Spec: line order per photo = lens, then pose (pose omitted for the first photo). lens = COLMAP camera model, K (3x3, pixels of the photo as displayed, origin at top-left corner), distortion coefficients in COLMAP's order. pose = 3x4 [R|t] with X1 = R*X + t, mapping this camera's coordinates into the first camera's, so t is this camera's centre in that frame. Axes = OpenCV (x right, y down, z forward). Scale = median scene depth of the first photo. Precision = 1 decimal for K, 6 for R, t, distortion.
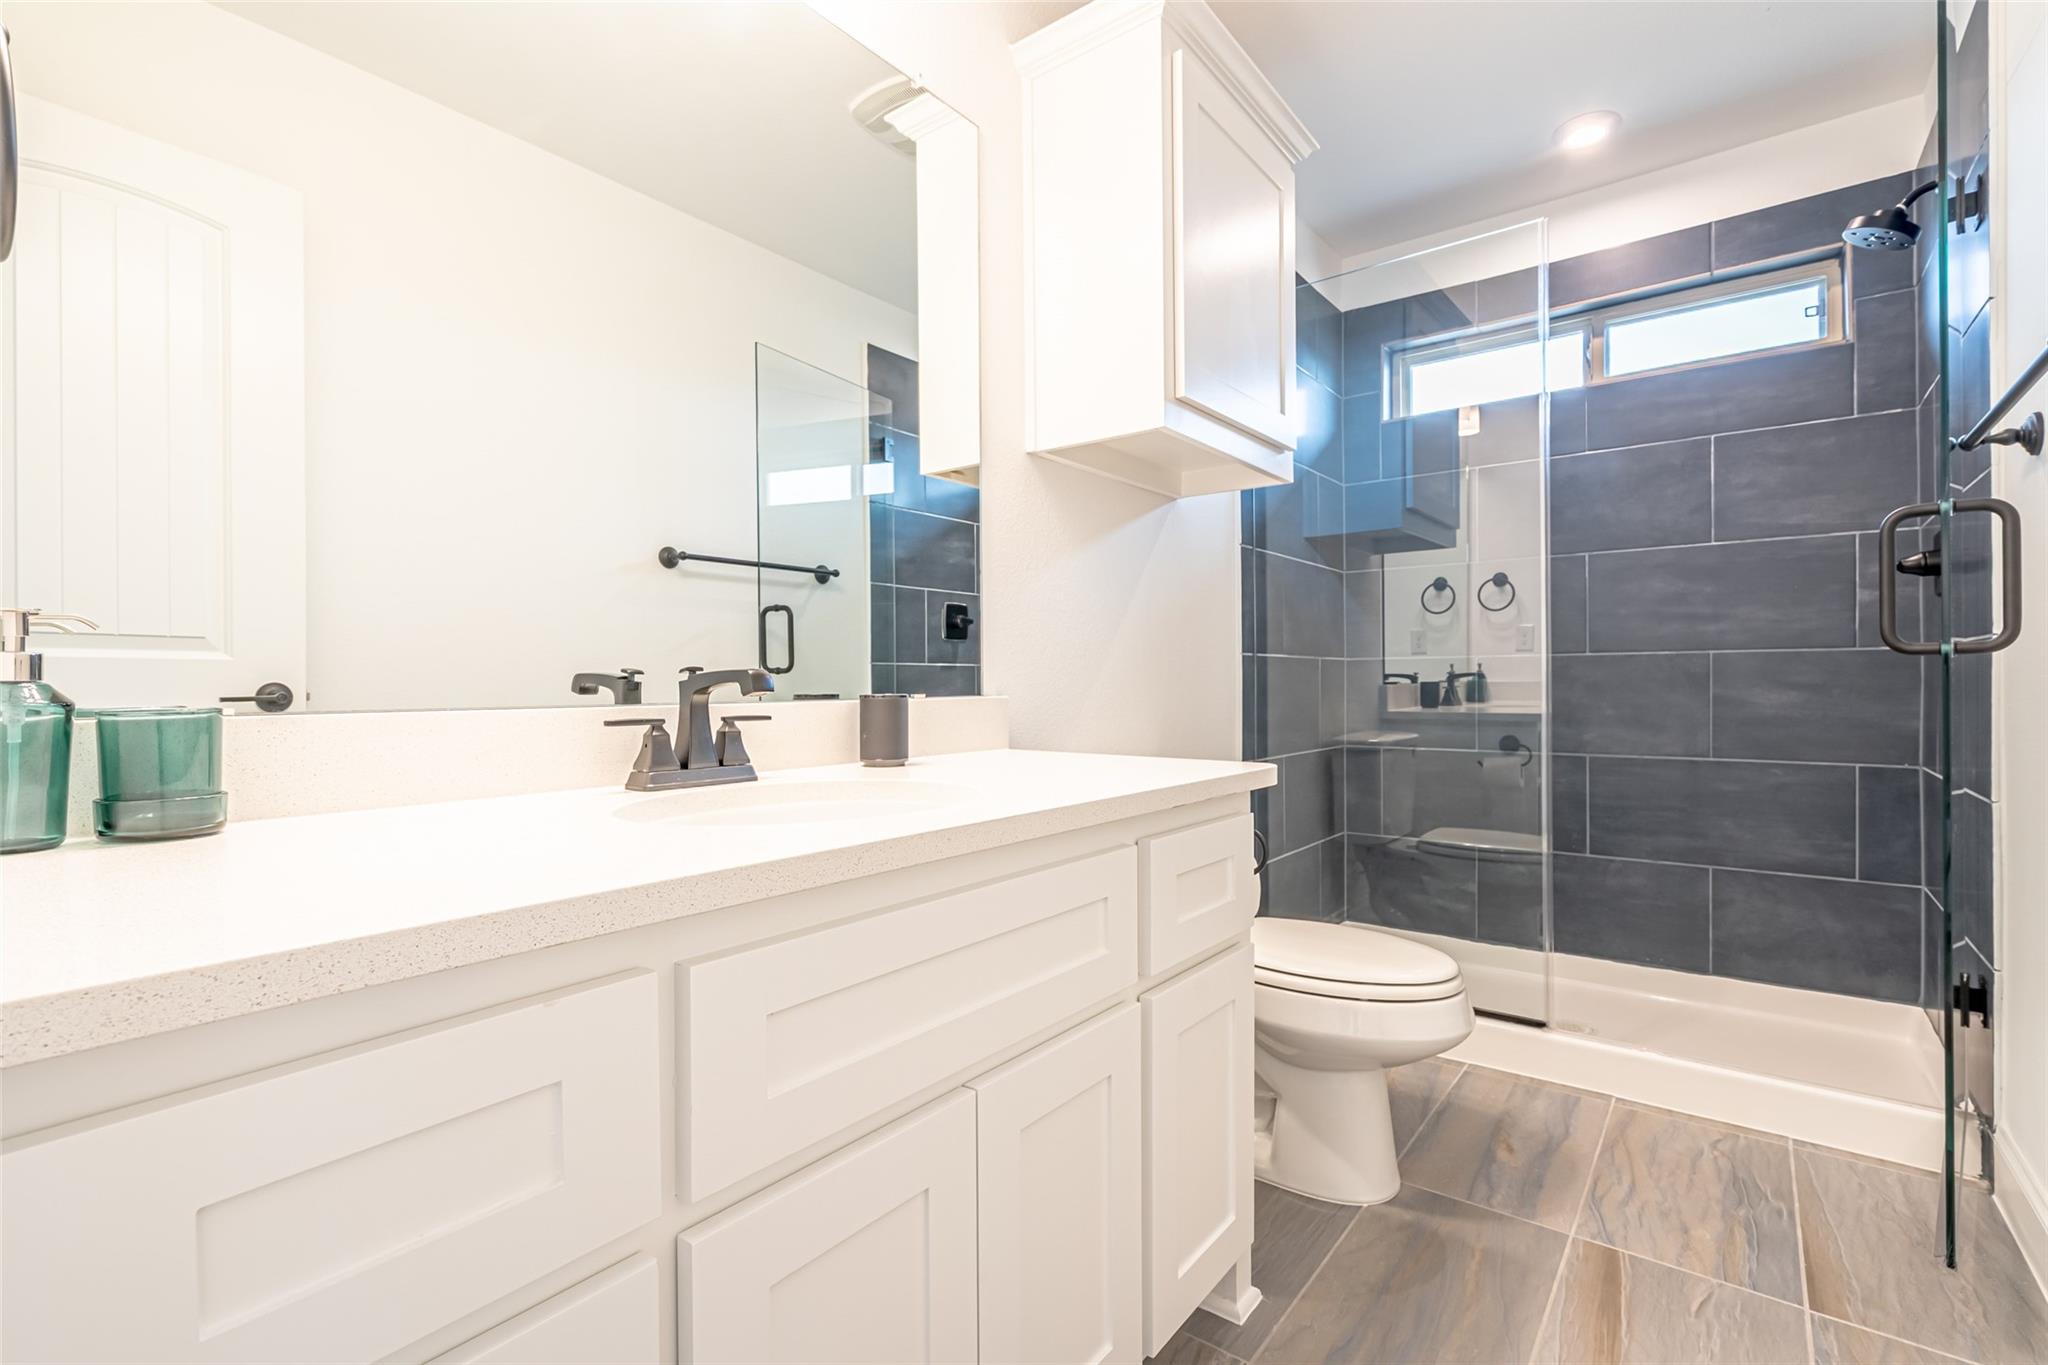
lens RADIAL K [[938.0, 0, 1026.7], [0, 938.0, 684.0], [0, 0, 1]] dist [-0.006779, 0.002857]
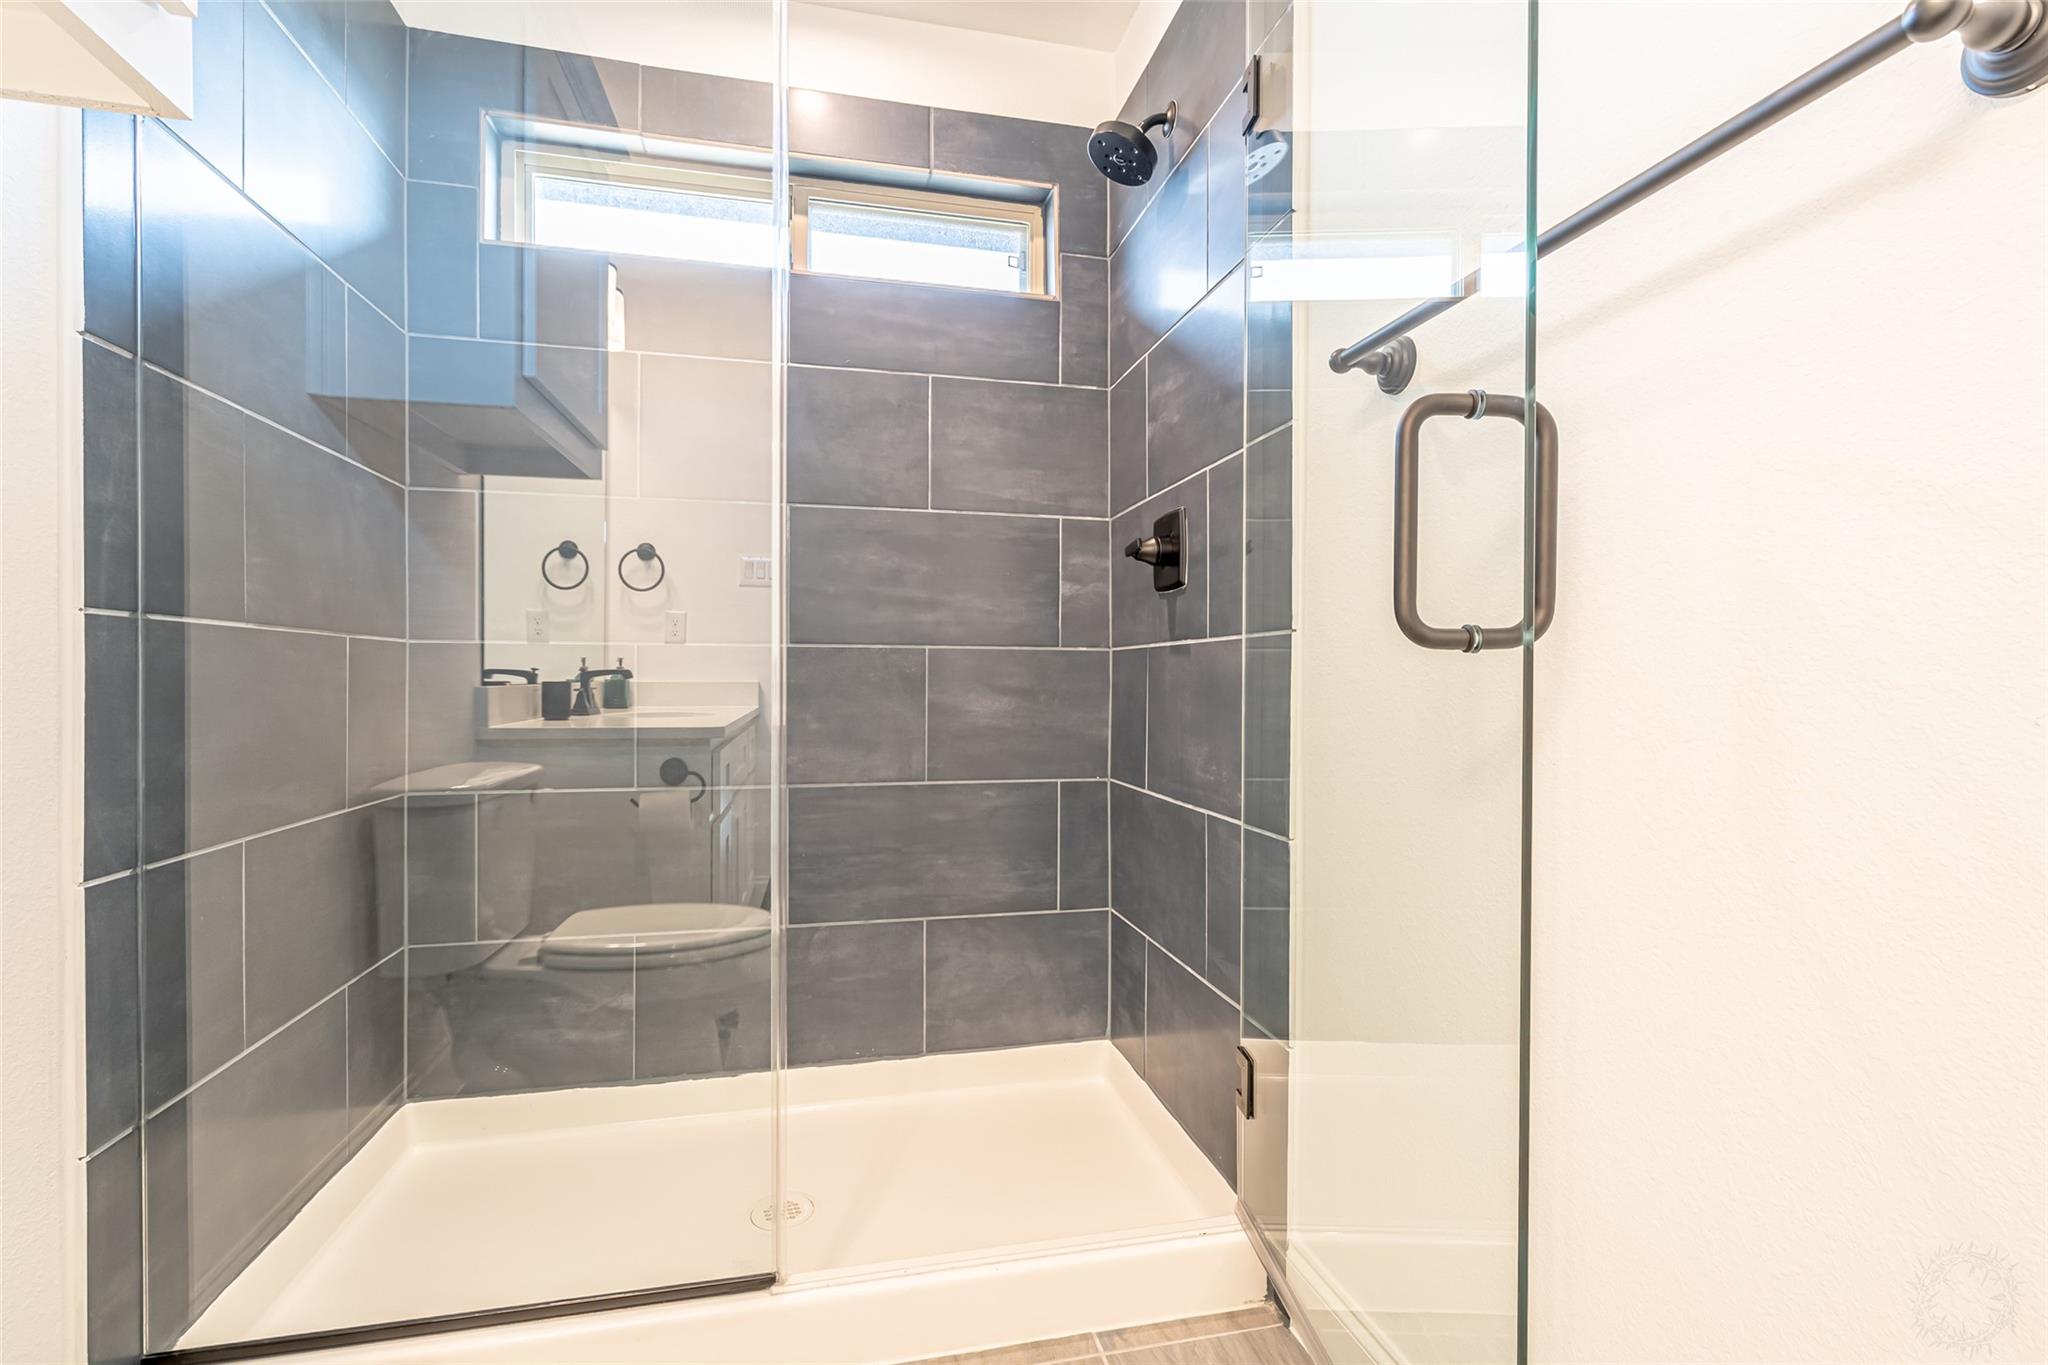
lens RADIAL K [[938.0, 0, 1029.6], [0, 938.0, 685.0], [0, 0, 1]] dist [-0.006779, 0.002857]
pose [[0.632403, 0.003946, 0.774630, 0.163900], [-0.006433, 0.999979, 0.000157, -0.003164], [-0.774613, -0.005083, 0.632415, 0.411468]]
